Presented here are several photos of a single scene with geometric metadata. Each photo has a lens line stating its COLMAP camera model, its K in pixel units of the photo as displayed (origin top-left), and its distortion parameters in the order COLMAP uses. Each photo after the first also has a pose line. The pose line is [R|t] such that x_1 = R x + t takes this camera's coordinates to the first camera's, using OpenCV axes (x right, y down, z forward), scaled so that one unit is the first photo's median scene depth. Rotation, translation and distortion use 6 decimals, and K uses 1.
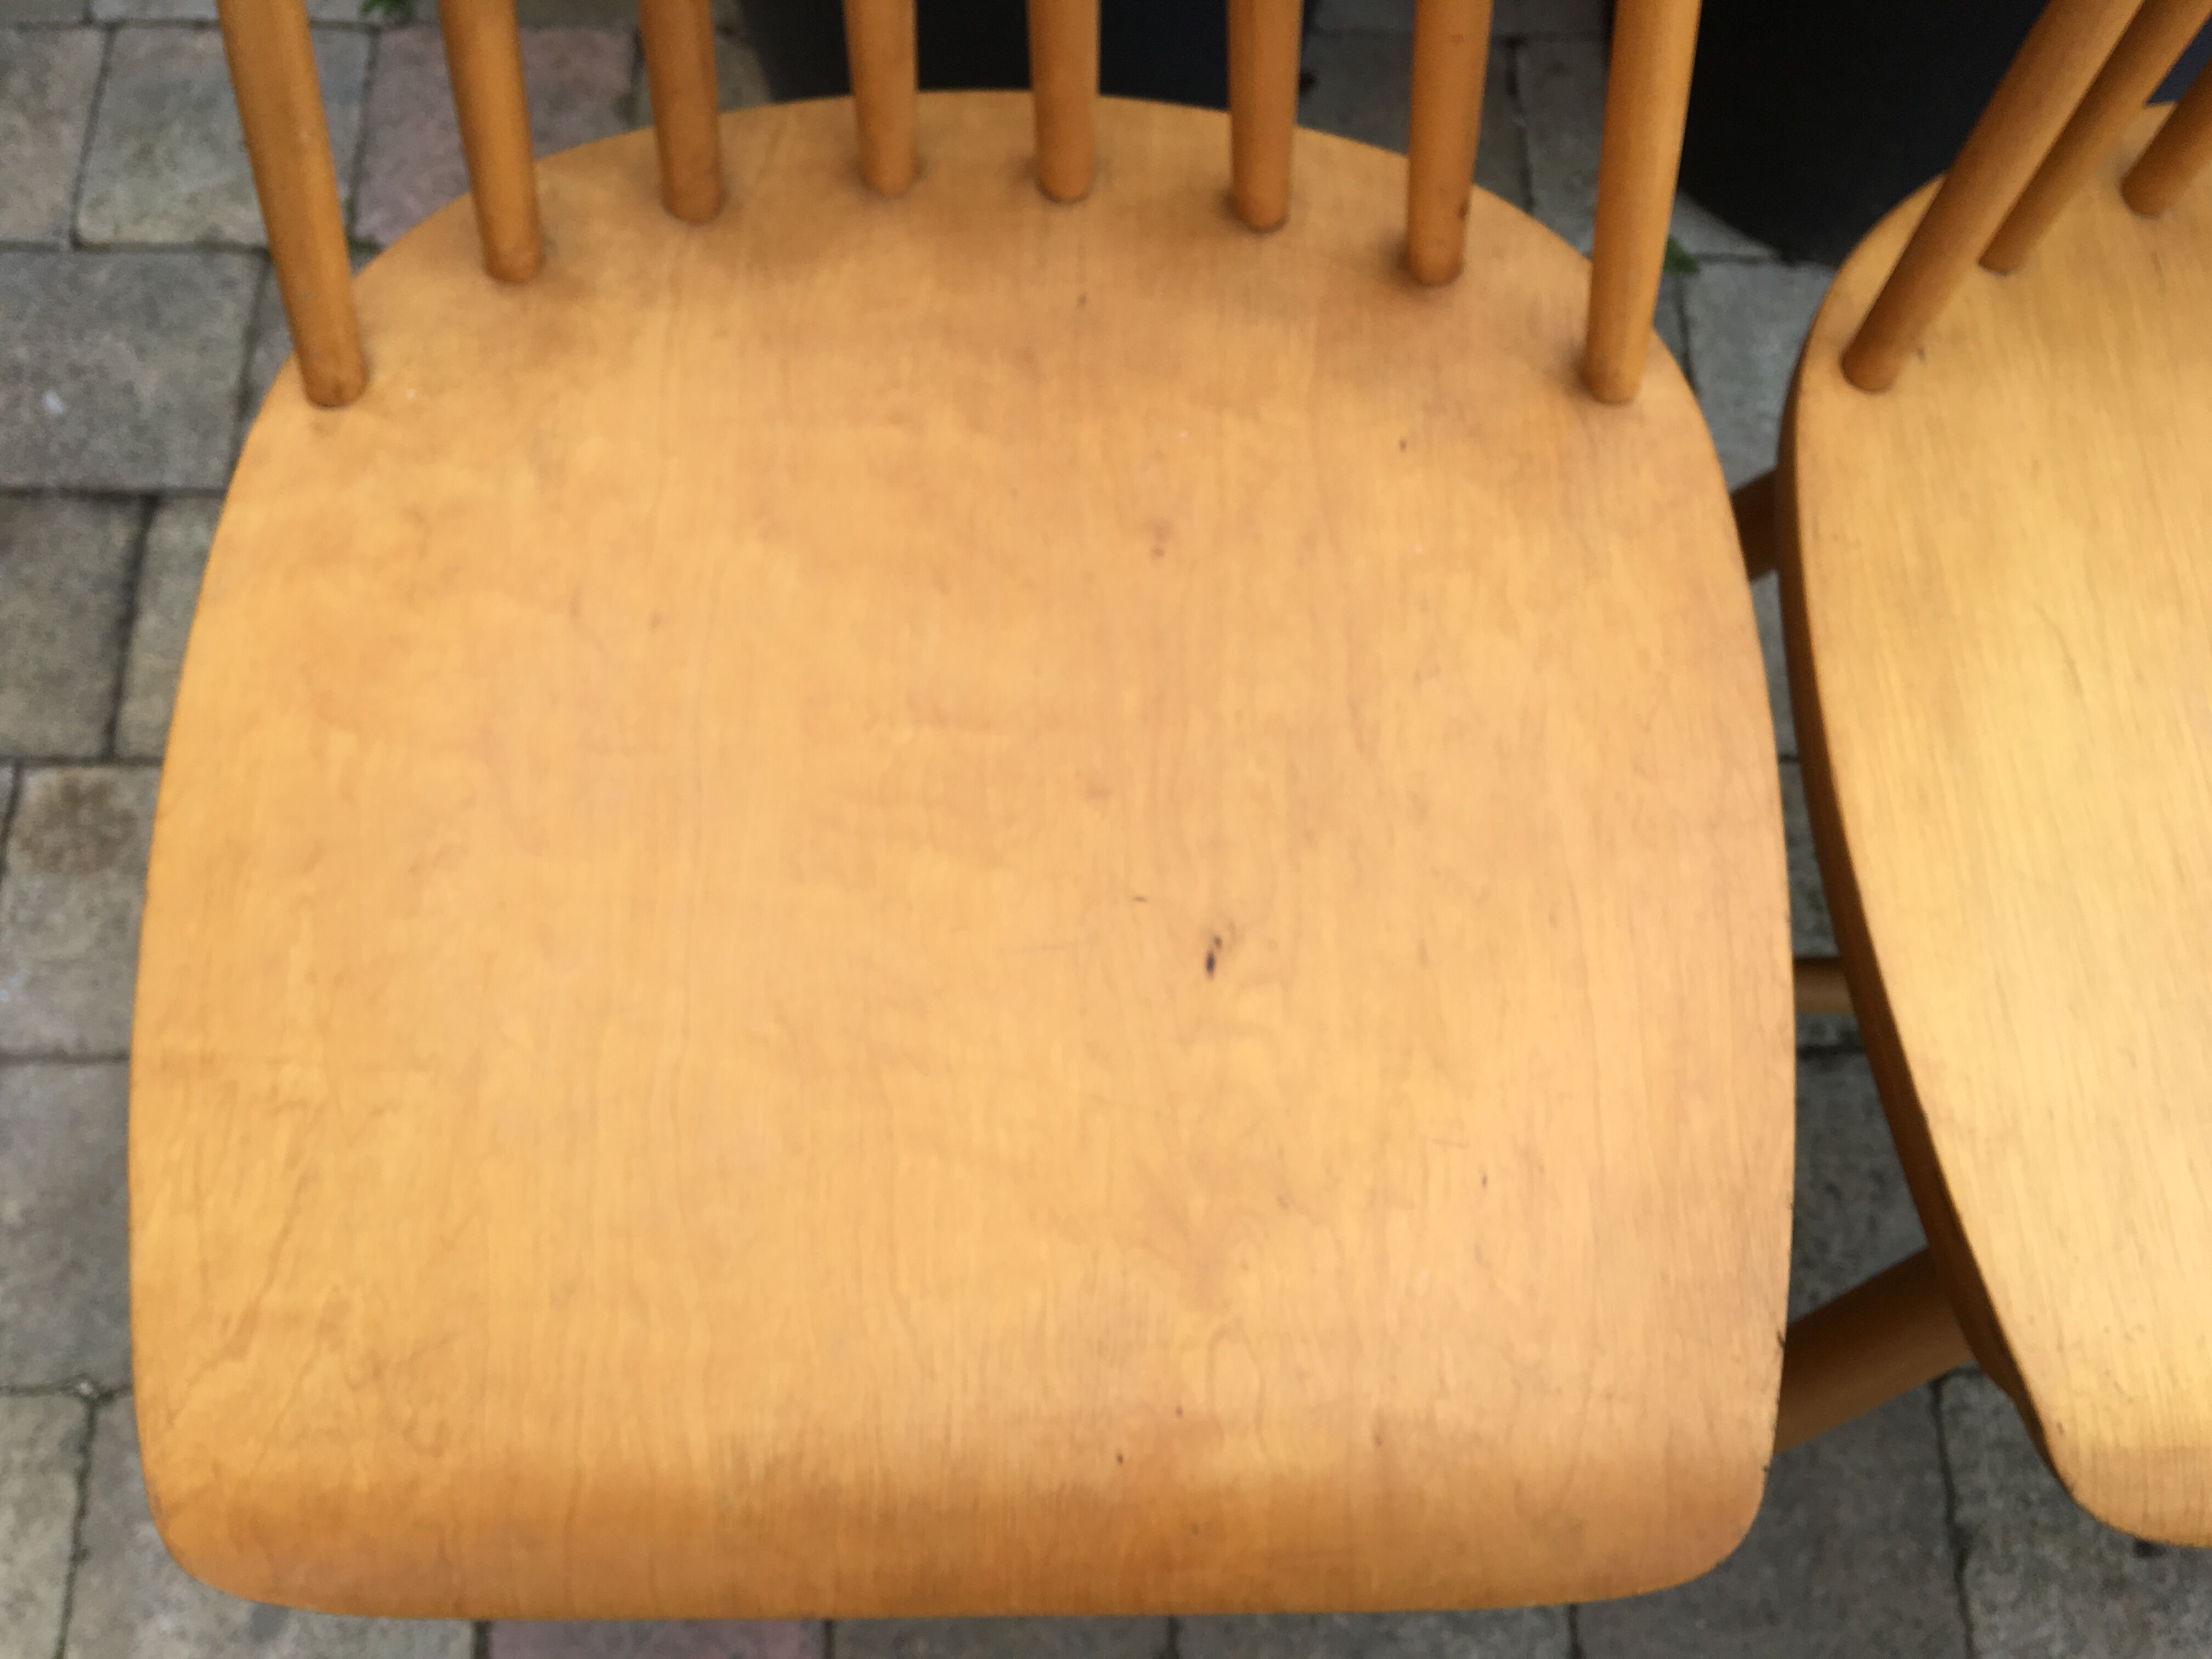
lens RADIAL K [[1887.3, 0, 1111.6], [0, 1887.3, 838.7], [0, 0, 1]] dist [0.038394, -0.063242]
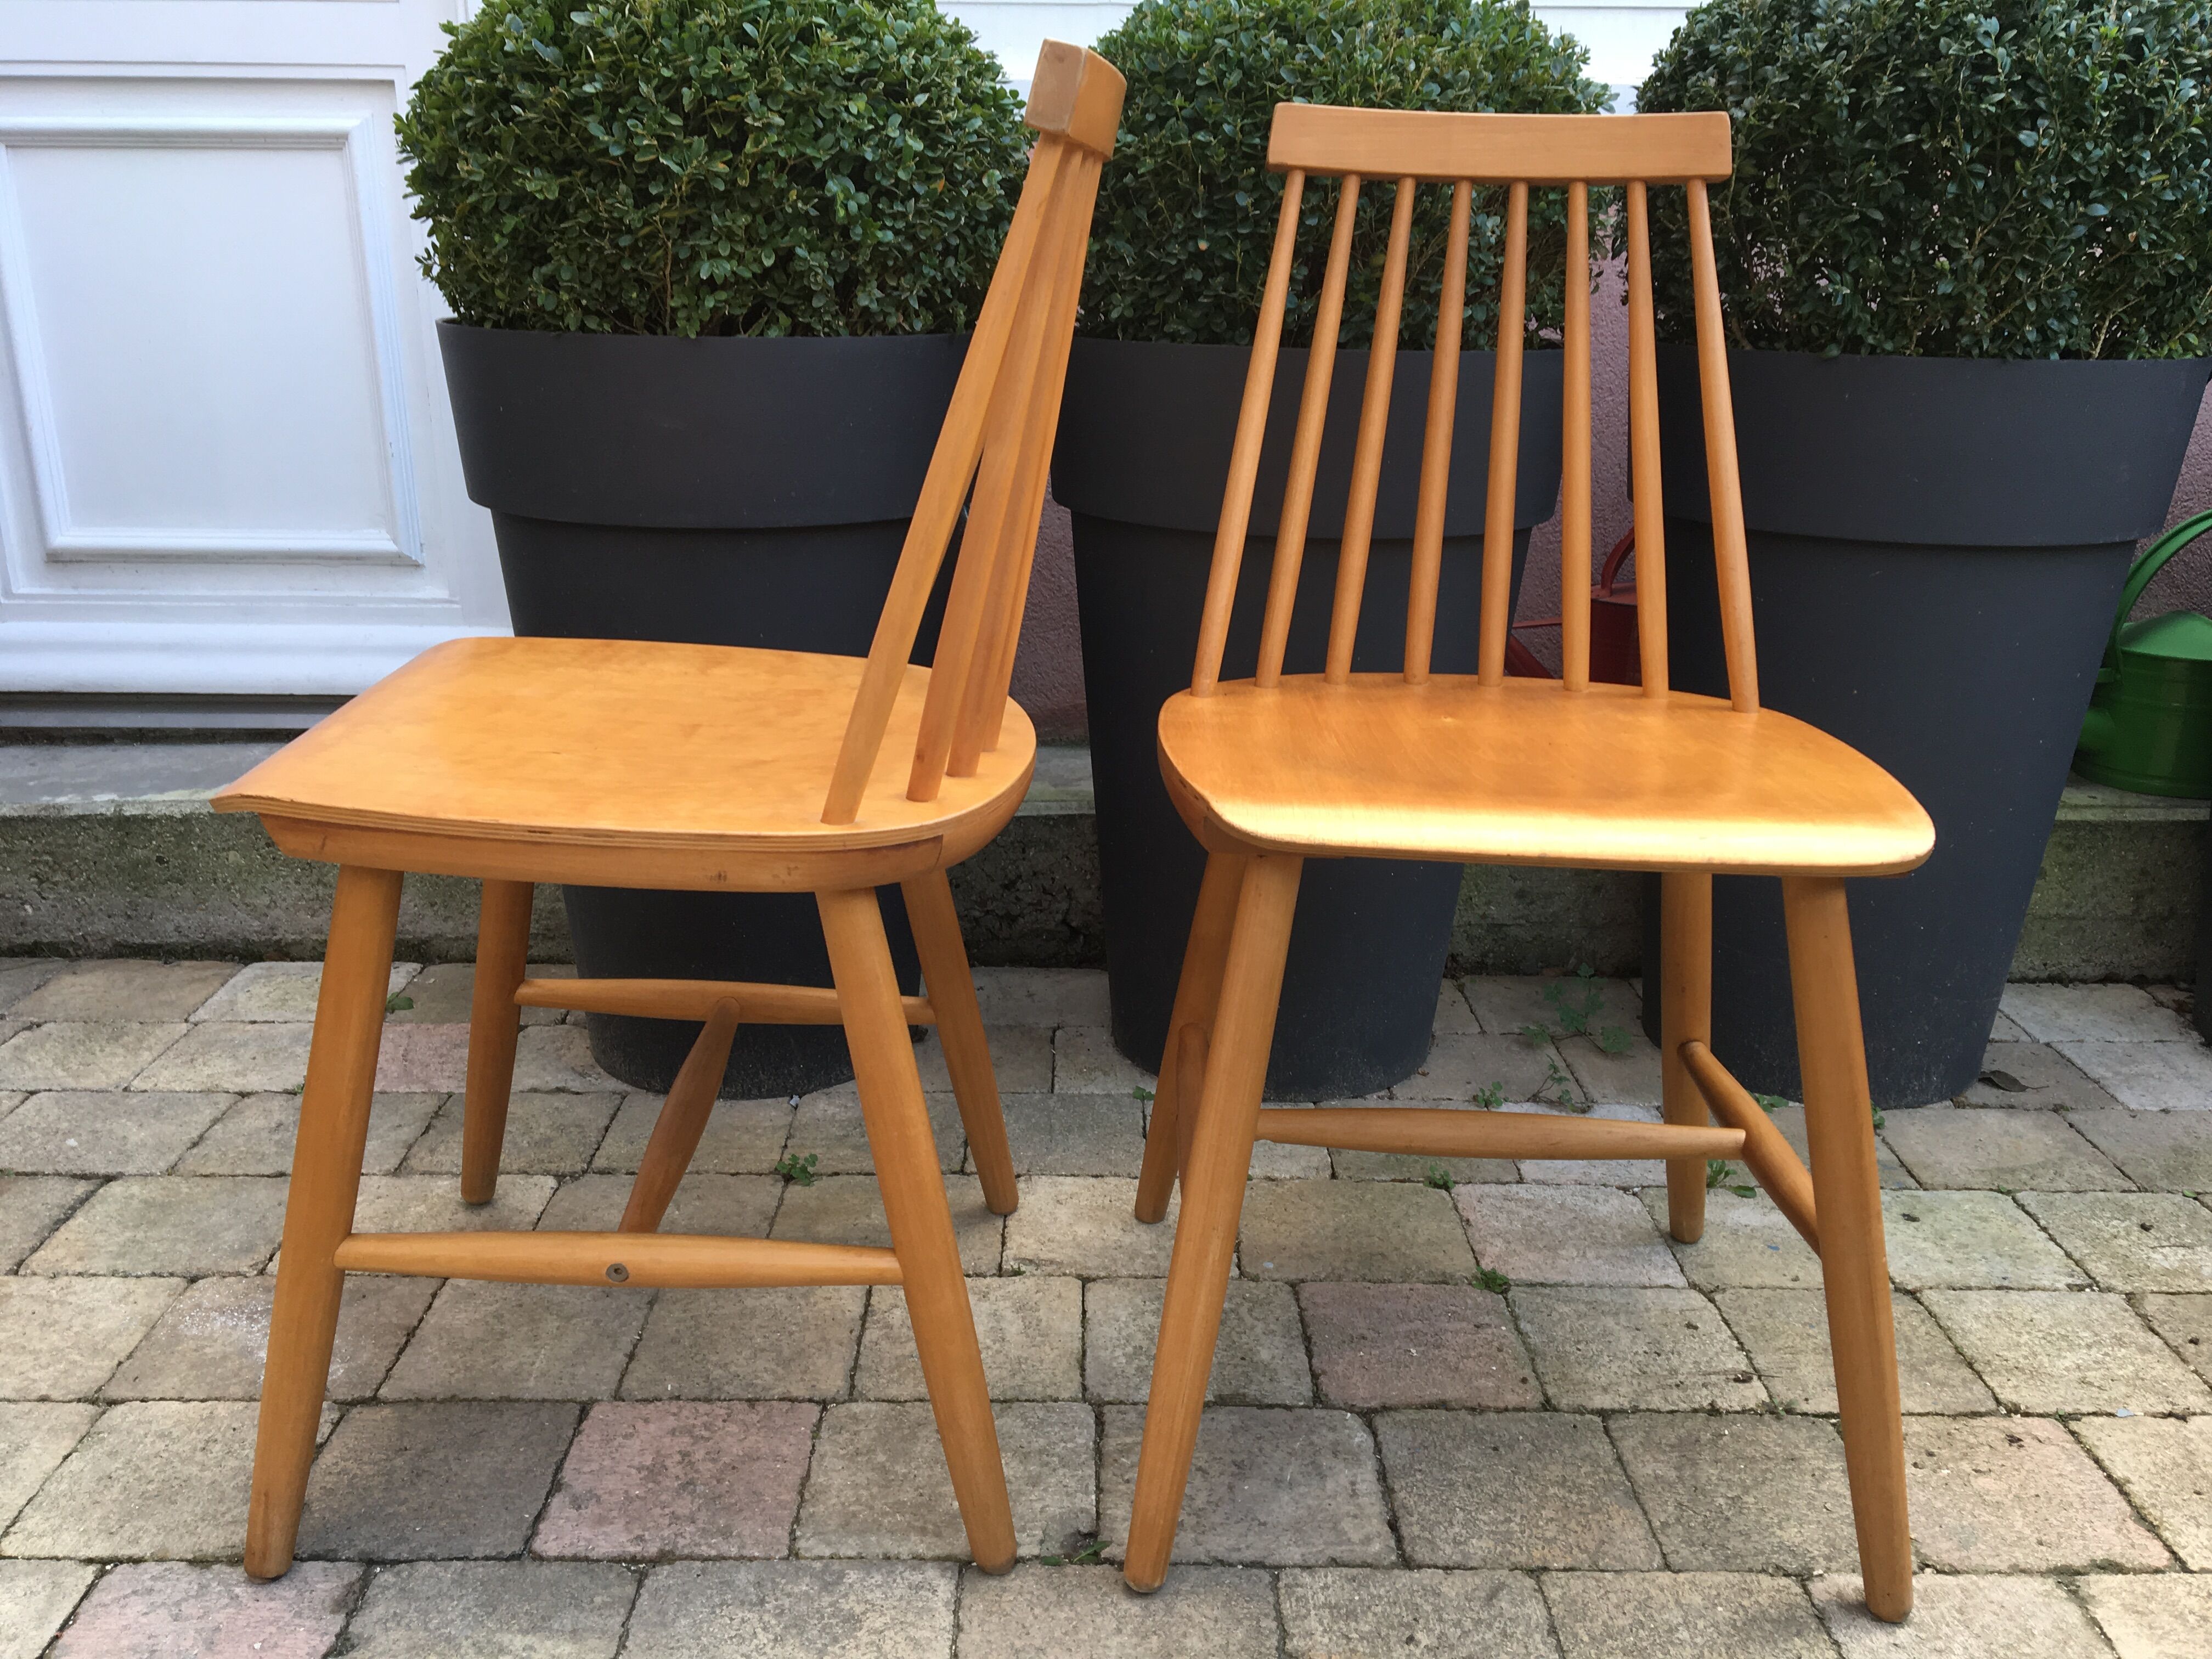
lens RADIAL K [[1858.2, 0, 1106.9], [0, 1858.2, 836.9], [0, 0, 1]] dist [0.040805, -0.049647]
pose [[0.999870, -0.015247, -0.005313, 0.348356], [0.004738, 0.591608, -0.806212, 1.008203], [0.015436, 0.806081, 0.591603, -0.103691]]
